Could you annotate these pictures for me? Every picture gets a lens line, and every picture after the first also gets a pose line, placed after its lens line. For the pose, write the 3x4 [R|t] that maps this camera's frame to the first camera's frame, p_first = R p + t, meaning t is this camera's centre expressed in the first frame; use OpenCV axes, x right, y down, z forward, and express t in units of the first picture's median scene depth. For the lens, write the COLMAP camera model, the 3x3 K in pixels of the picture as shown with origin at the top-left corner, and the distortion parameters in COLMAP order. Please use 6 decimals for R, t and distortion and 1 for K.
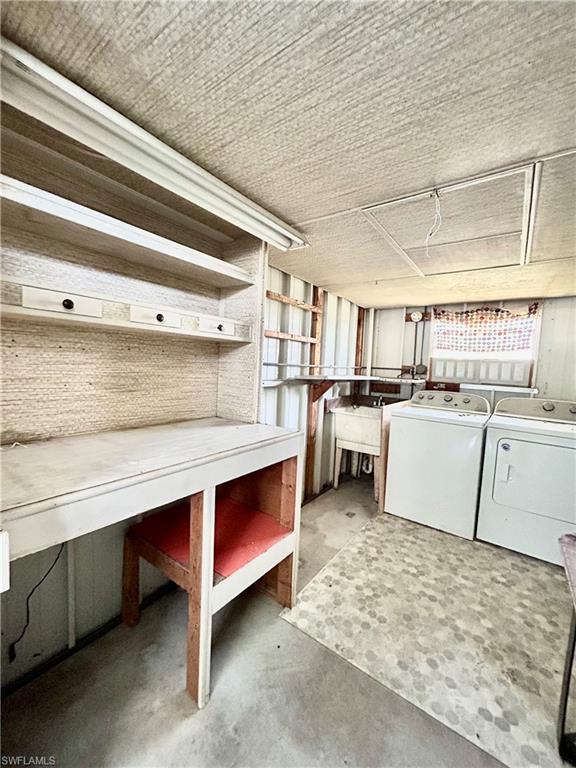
lens RADIAL K [[311.1, 0, 282.0], [0, 311.1, 383.0], [0, 0, 1]] dist [0.002284, -0.001105]
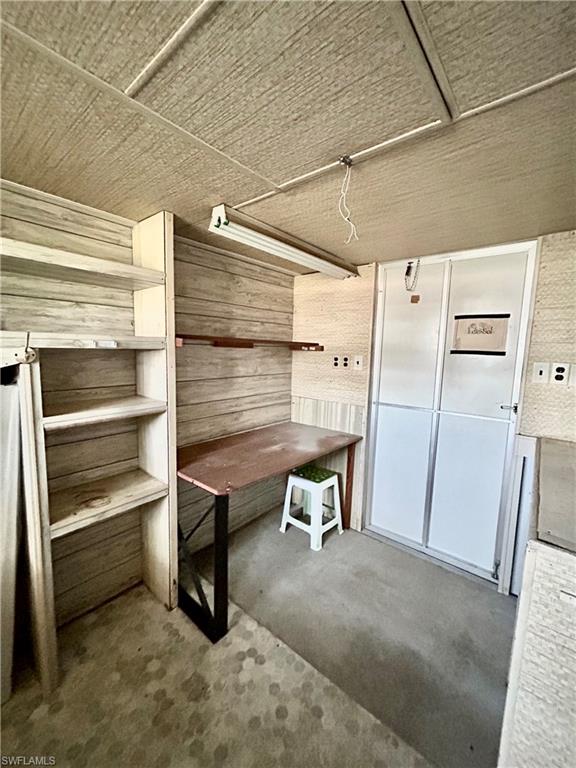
lens RADIAL K [[311.1, 0, 284.9], [0, 311.1, 380.3], [0, 0, 1]] dist [0.002284, -0.001105]
pose [[-0.995540, -0.082292, 0.046123, 0.358940], [-0.073308, 0.982575, 0.170801, -0.110726], [-0.059375, 0.166658, -0.984225, 1.196691]]
